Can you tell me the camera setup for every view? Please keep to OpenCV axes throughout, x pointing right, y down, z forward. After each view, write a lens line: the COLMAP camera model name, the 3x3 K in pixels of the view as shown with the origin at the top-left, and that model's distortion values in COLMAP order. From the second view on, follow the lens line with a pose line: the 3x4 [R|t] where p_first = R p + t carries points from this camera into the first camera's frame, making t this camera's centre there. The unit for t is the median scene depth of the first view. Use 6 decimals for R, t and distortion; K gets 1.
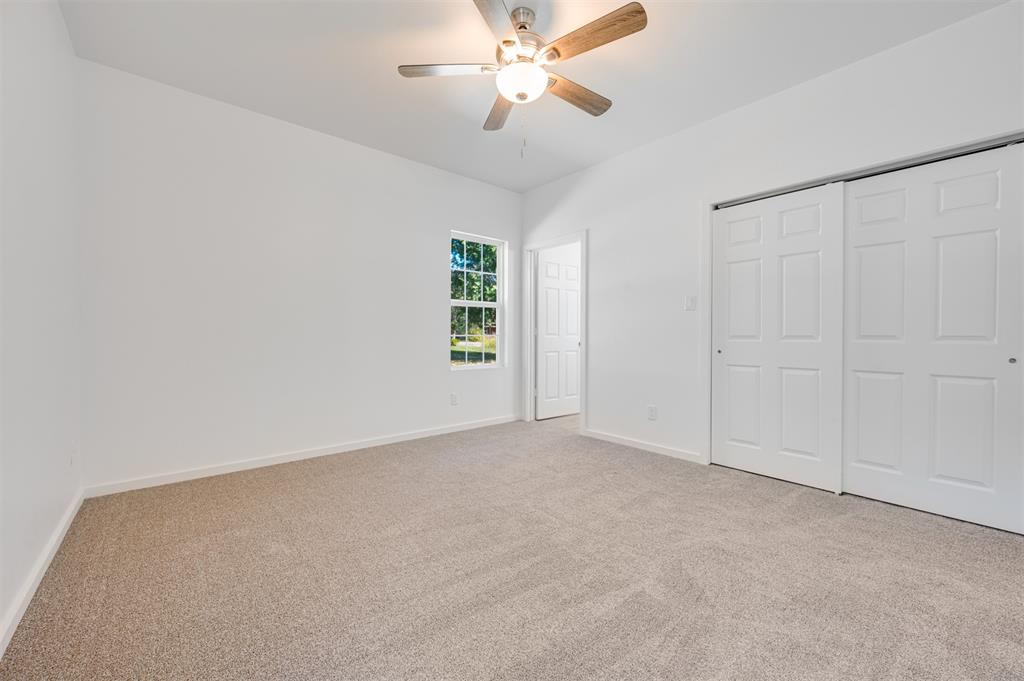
lens RADIAL K [[399.6, 0, 511.5], [0, 399.6, 338.1], [0, 0, 1]] dist [-0.000441, -0.000253]
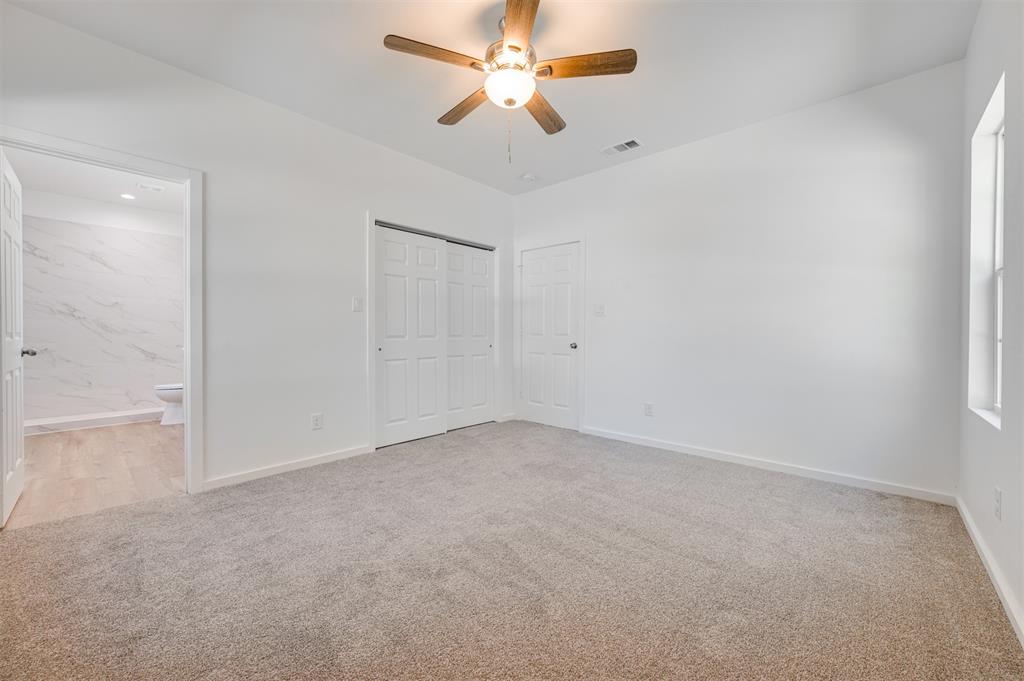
lens RADIAL K [[399.6, 0, 511.5], [0, 399.6, 338.1], [0, 0, 1]] dist [-0.000441, -0.000253]
pose [[-0.115719, -0.010994, 0.993221, -0.710588], [0.005208, 0.999918, 0.011675, -0.010995], [-0.993268, 0.006523, -0.115653, 0.801452]]
